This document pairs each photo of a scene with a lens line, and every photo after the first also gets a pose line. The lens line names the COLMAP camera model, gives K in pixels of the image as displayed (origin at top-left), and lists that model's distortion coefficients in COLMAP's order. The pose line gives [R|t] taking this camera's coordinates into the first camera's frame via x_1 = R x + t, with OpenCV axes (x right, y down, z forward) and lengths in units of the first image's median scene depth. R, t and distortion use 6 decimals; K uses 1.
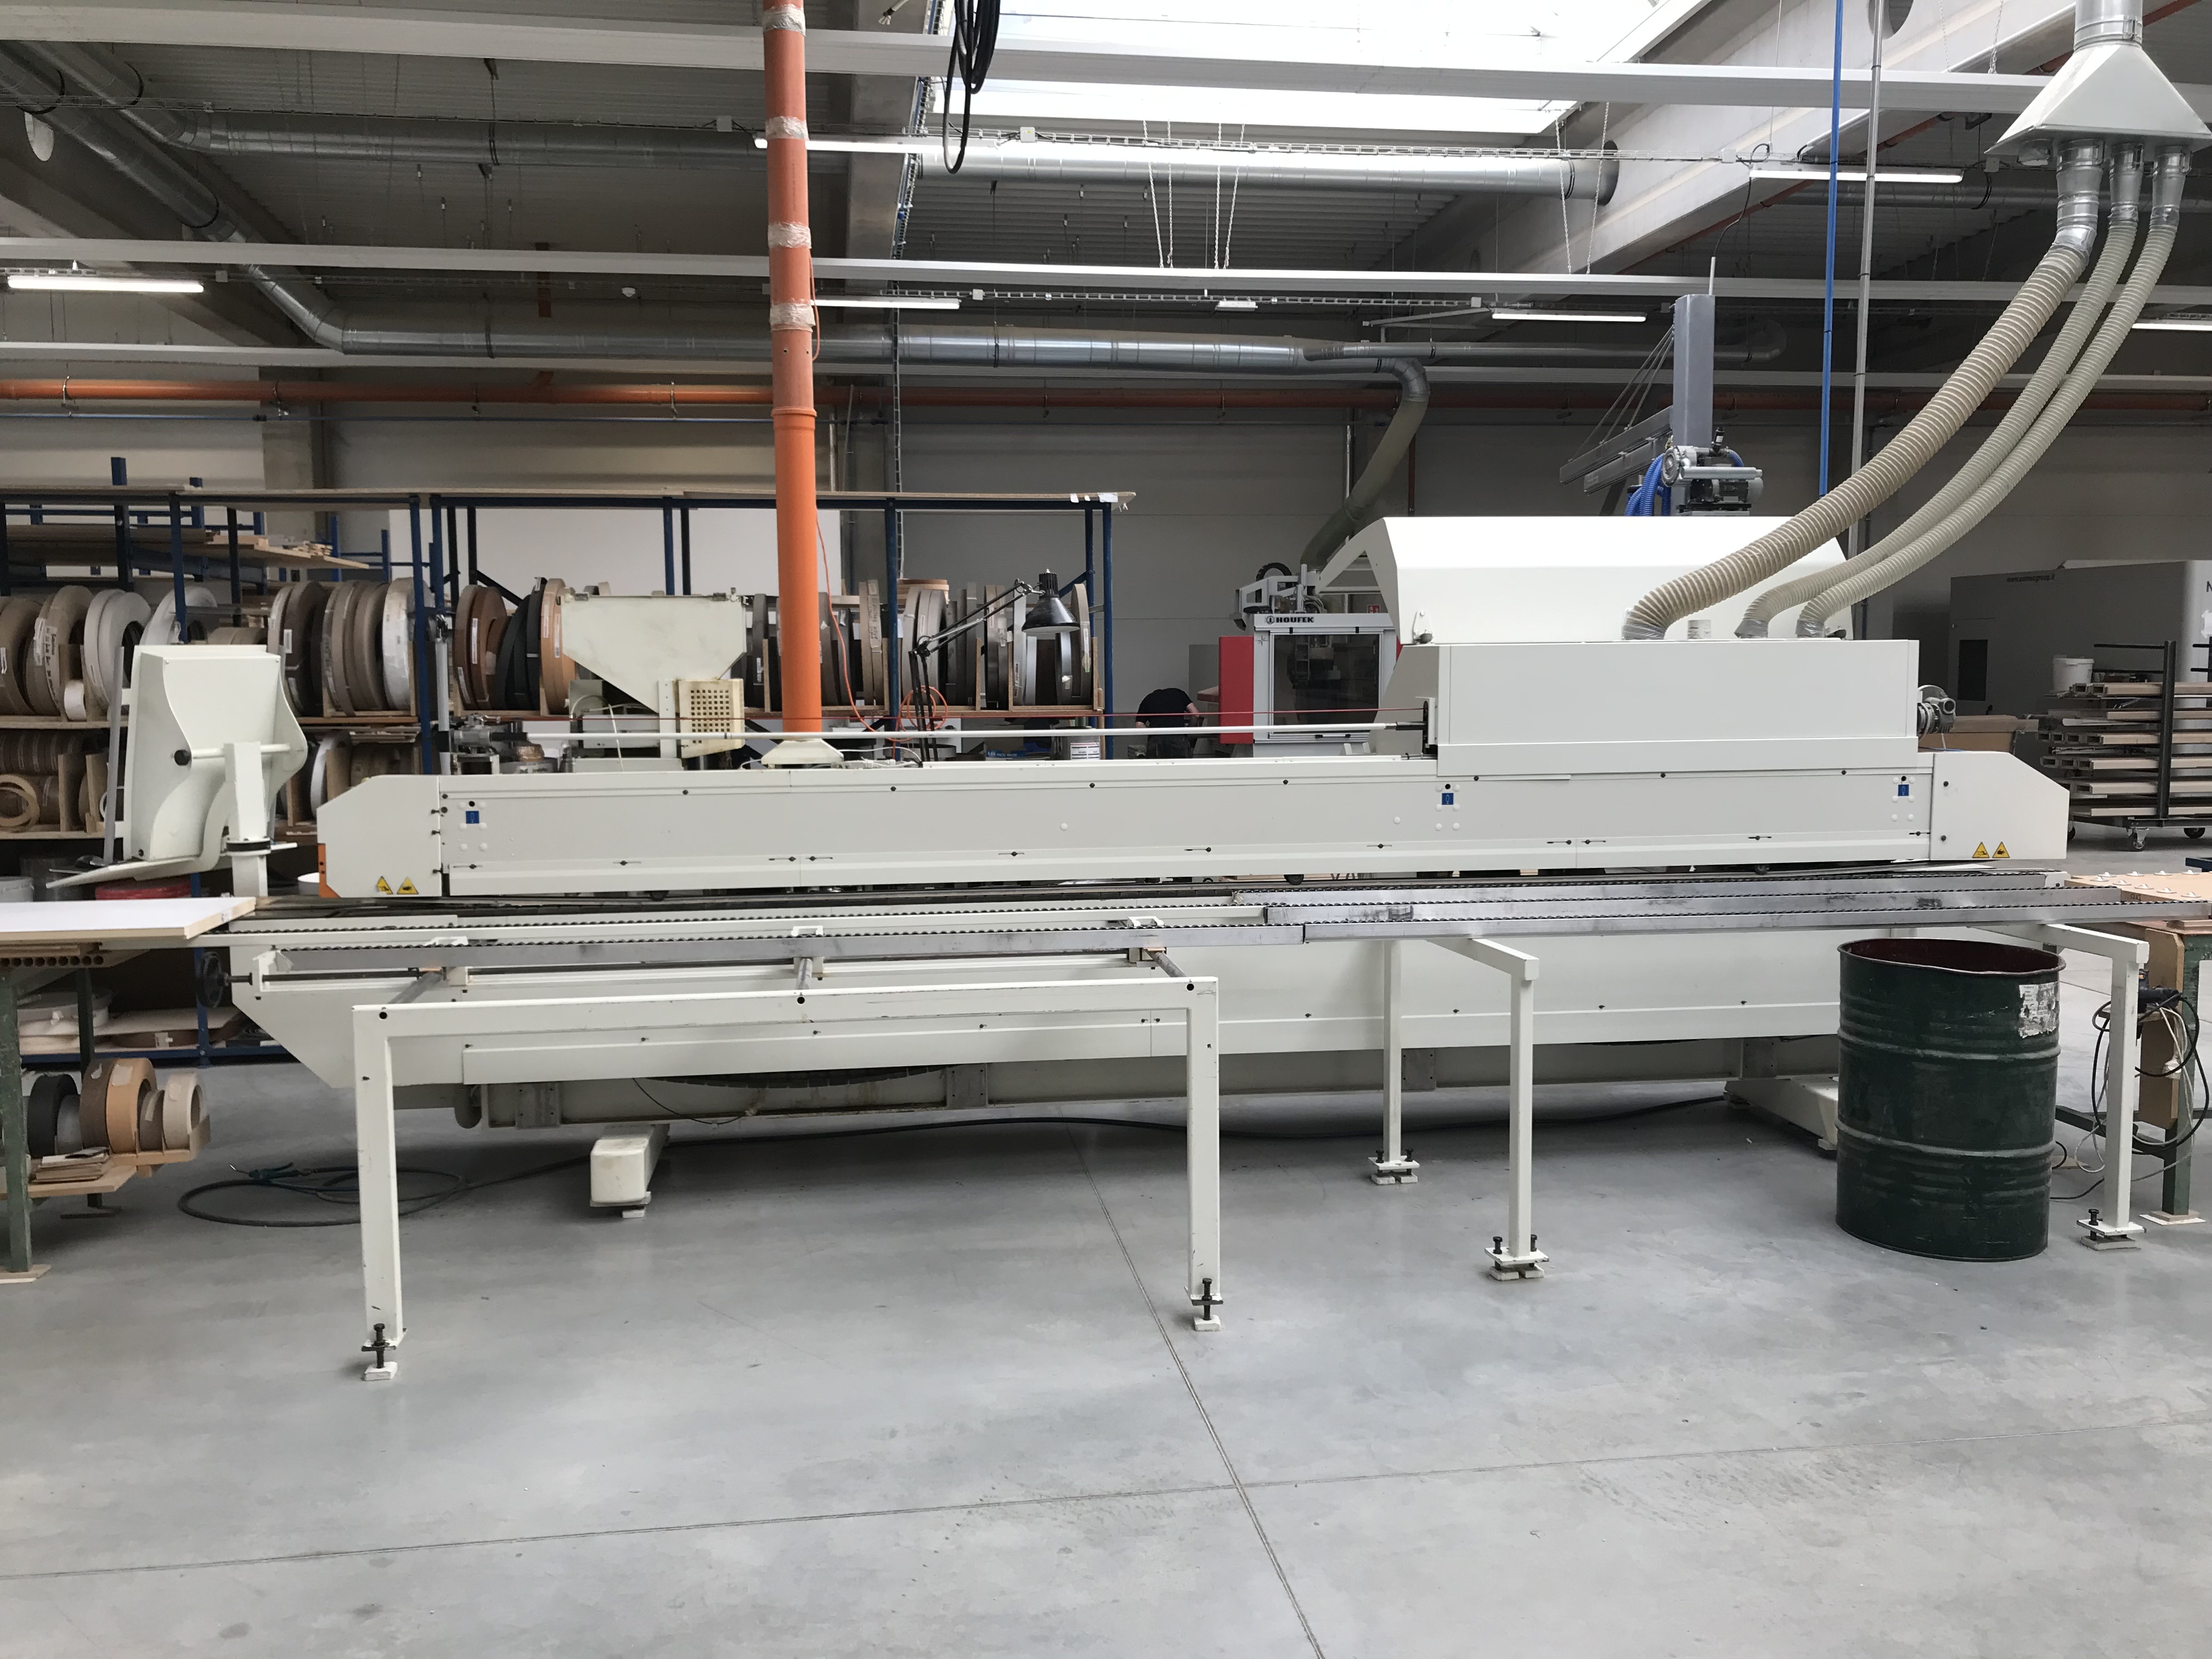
lens RADIAL K [[1831.1, 0, 1077.8], [0, 1831.1, 815.1], [0, 0, 1]] dist [0.056460, -0.100101]
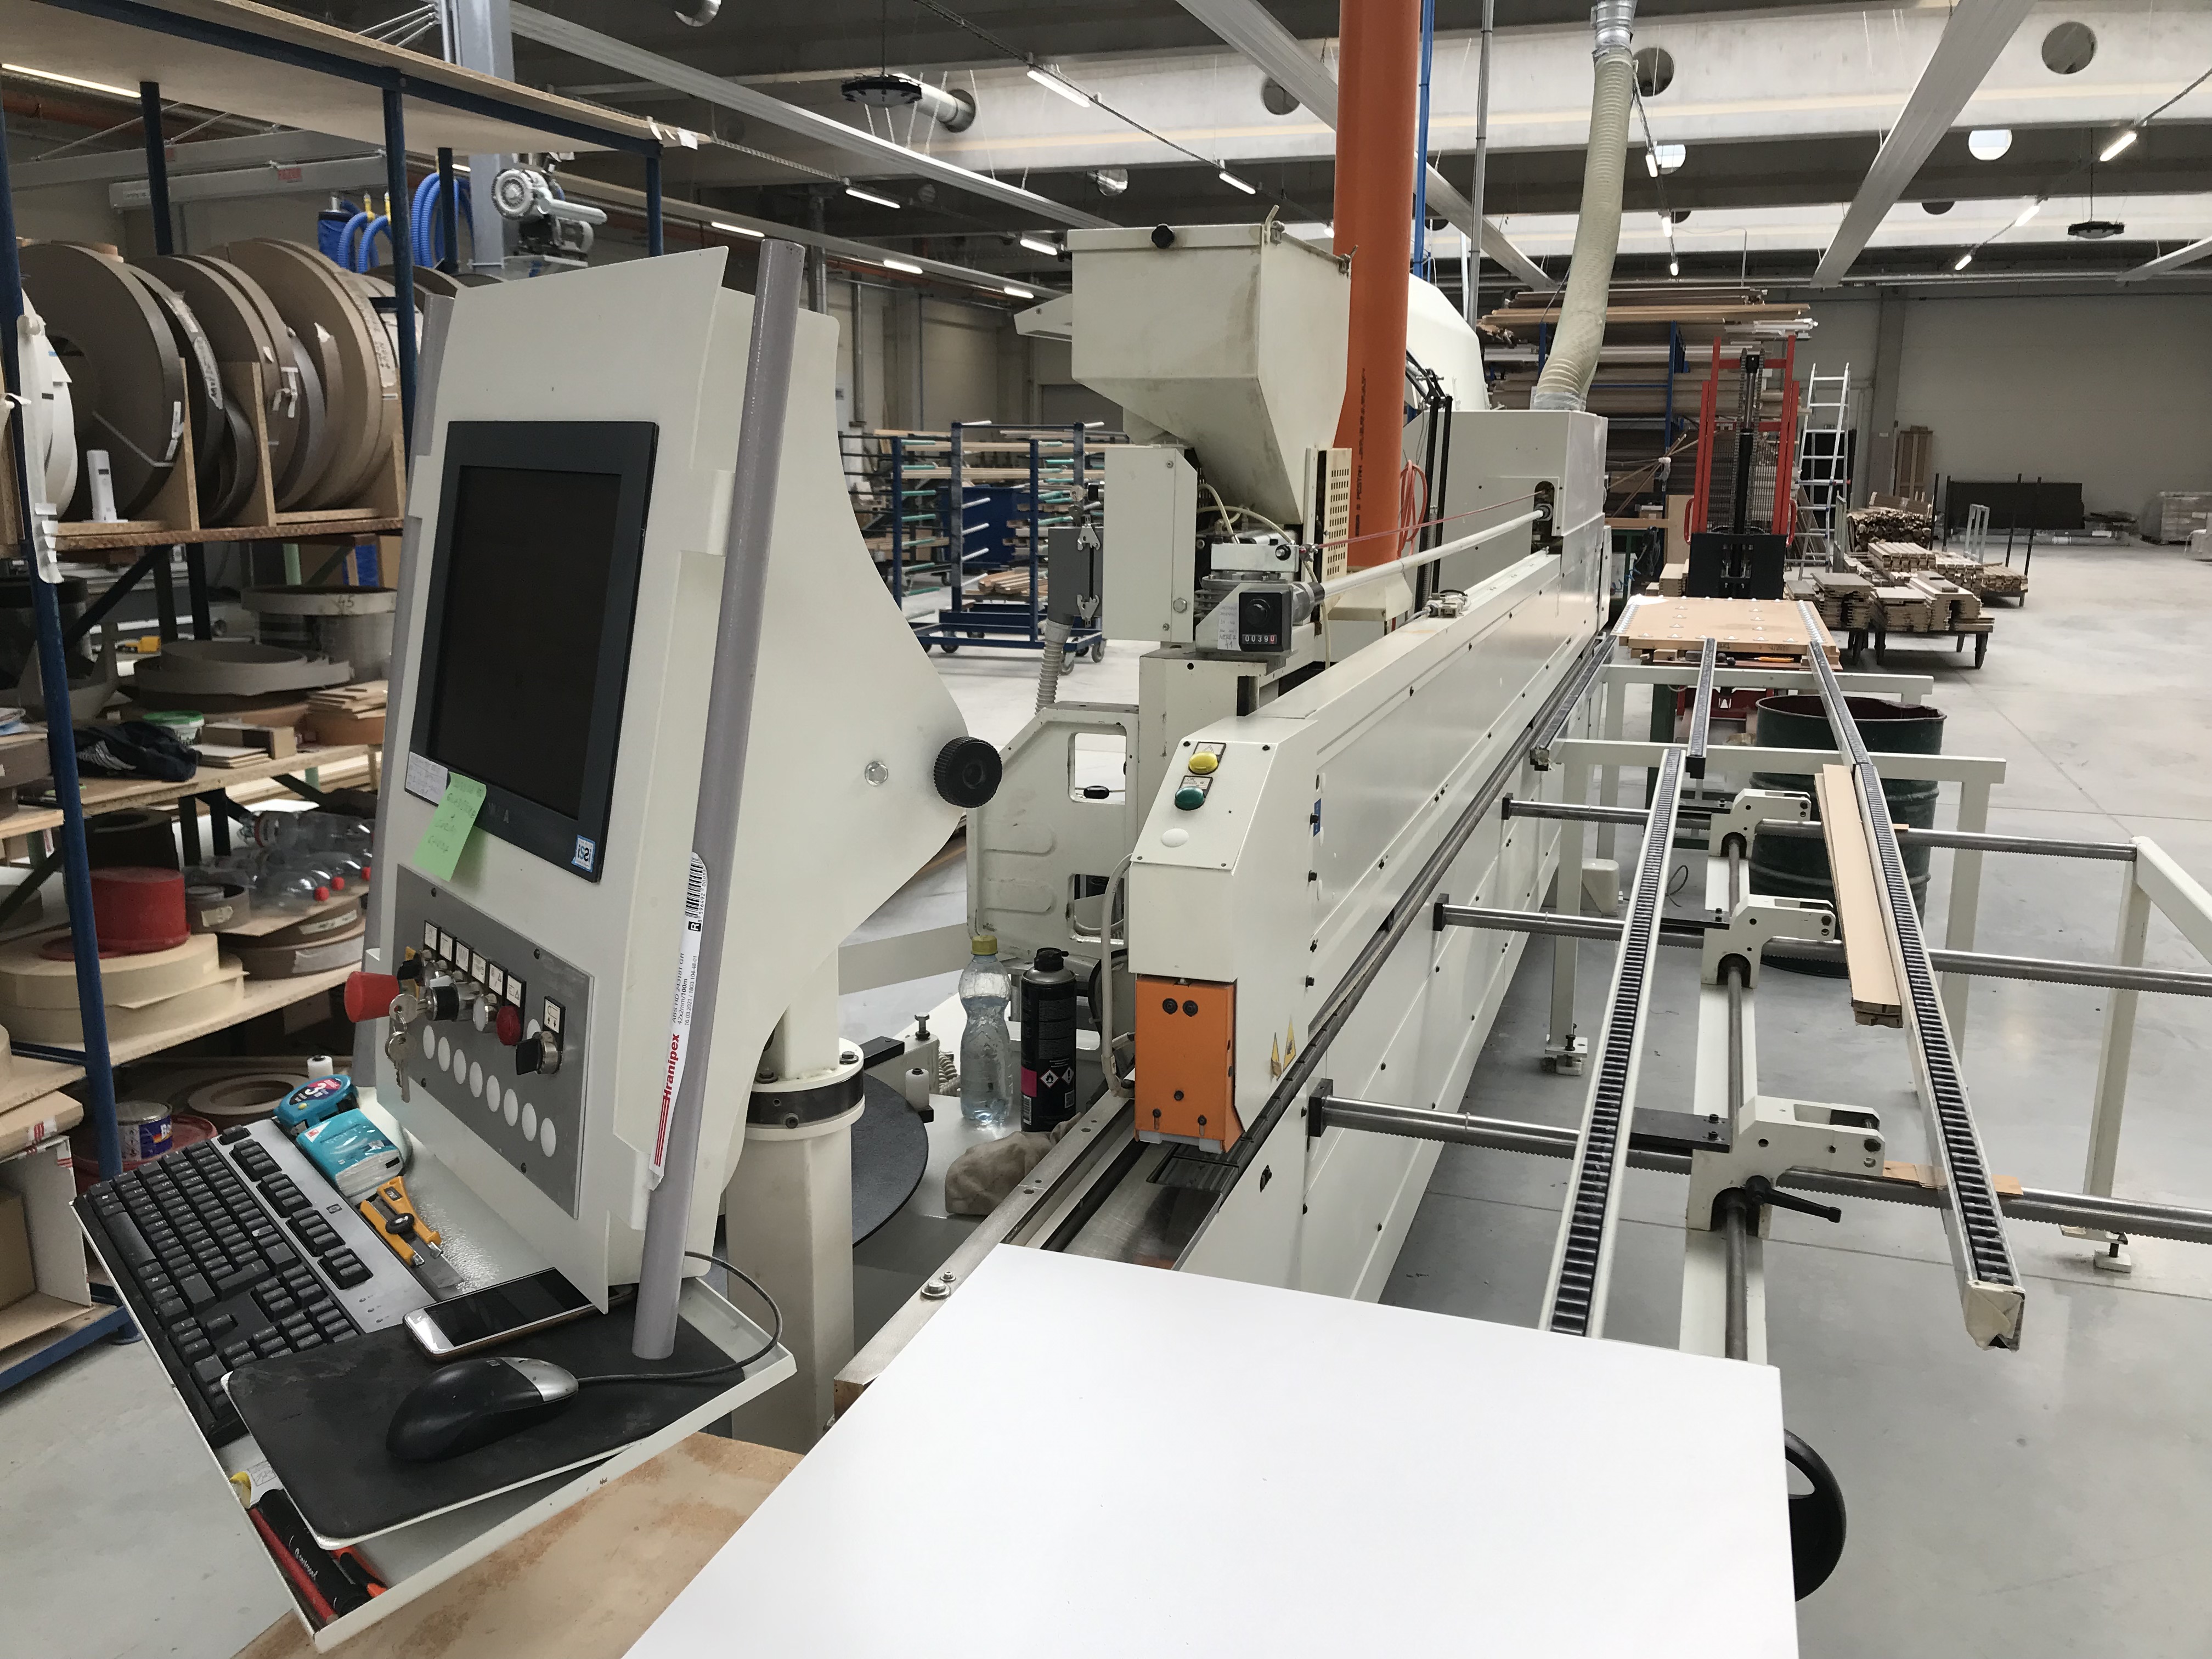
lens RADIAL K [[1836.8, 0, 1070.7], [0, 1836.8, 825.8], [0, 0, 1]] dist [0.011893, -0.009370]
pose [[0.449237, -0.170621, 0.876969, -0.661867], [0.065247, 0.985239, 0.158262, -0.059178], [-0.891027, -0.013878, 0.453738, 0.847853]]
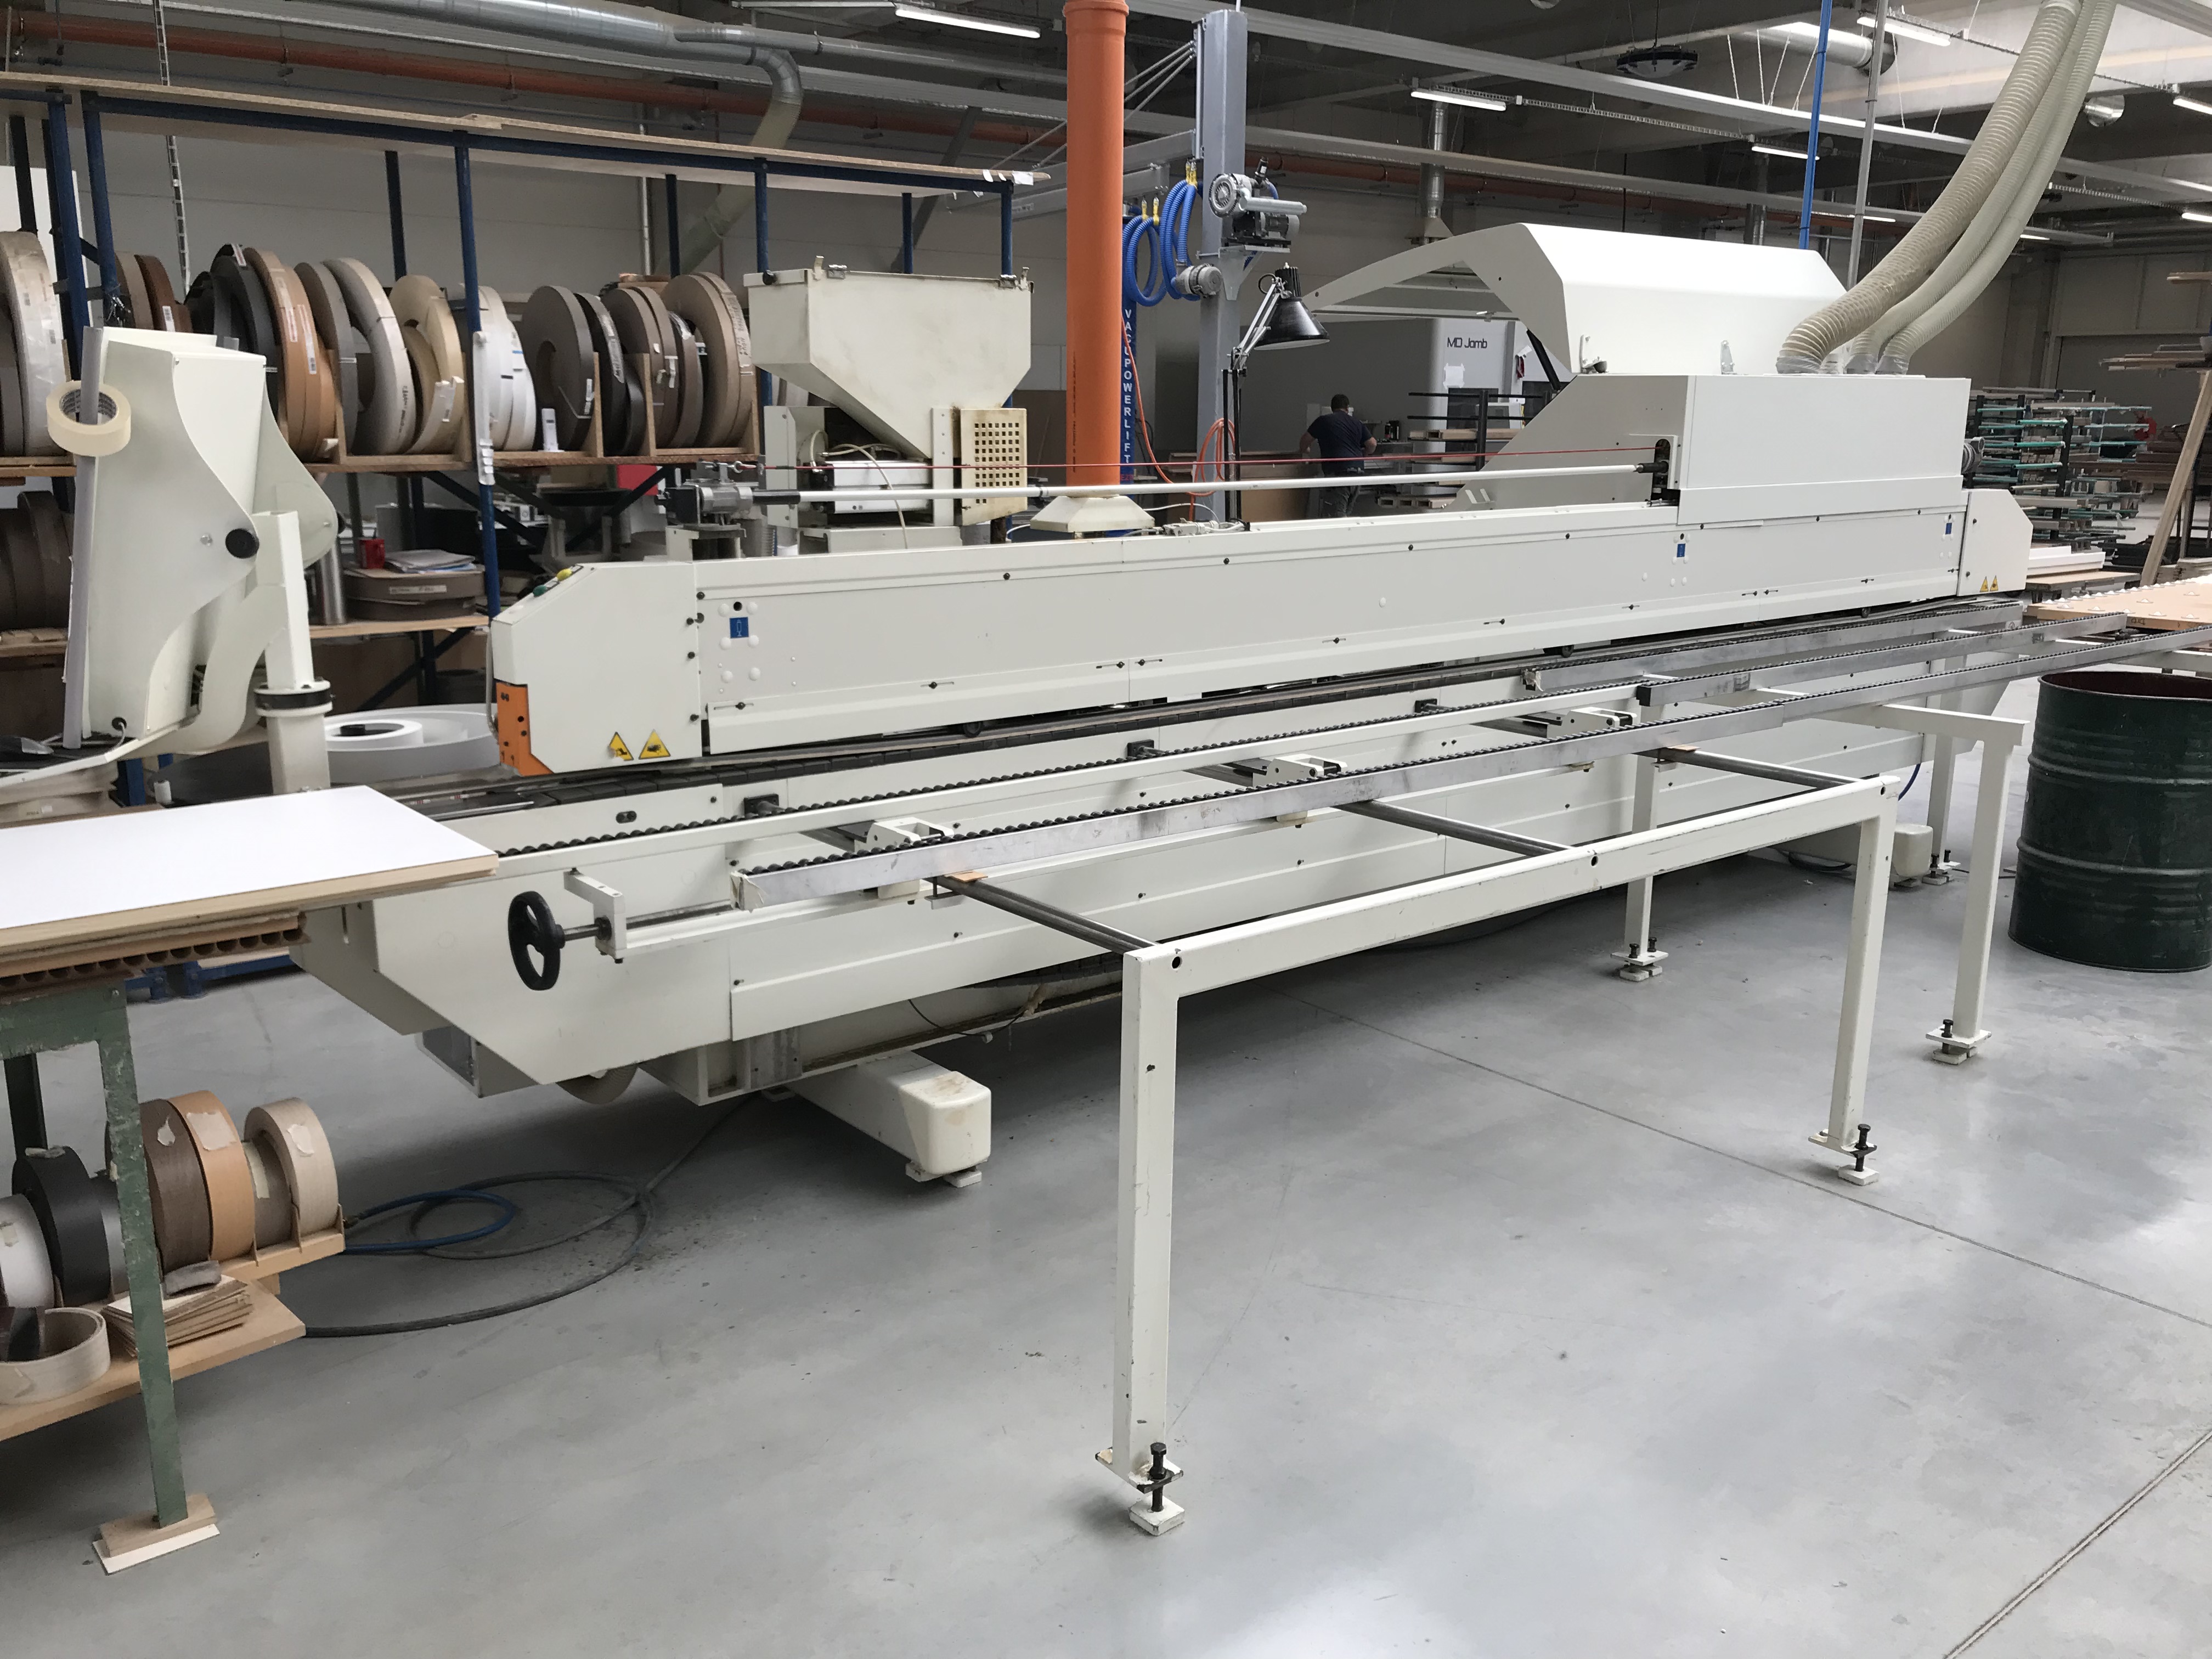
lens RADIAL K [[1831.1, 0, 1077.8], [0, 1831.1, 815.1], [0, 0, 1]] dist [0.056460, -0.100101]
pose [[0.856698, -0.103255, 0.505378, -0.537140], [0.034688, 0.989074, 0.143279, -0.020746], [-0.514651, -0.105216, 0.850920, 0.386256]]
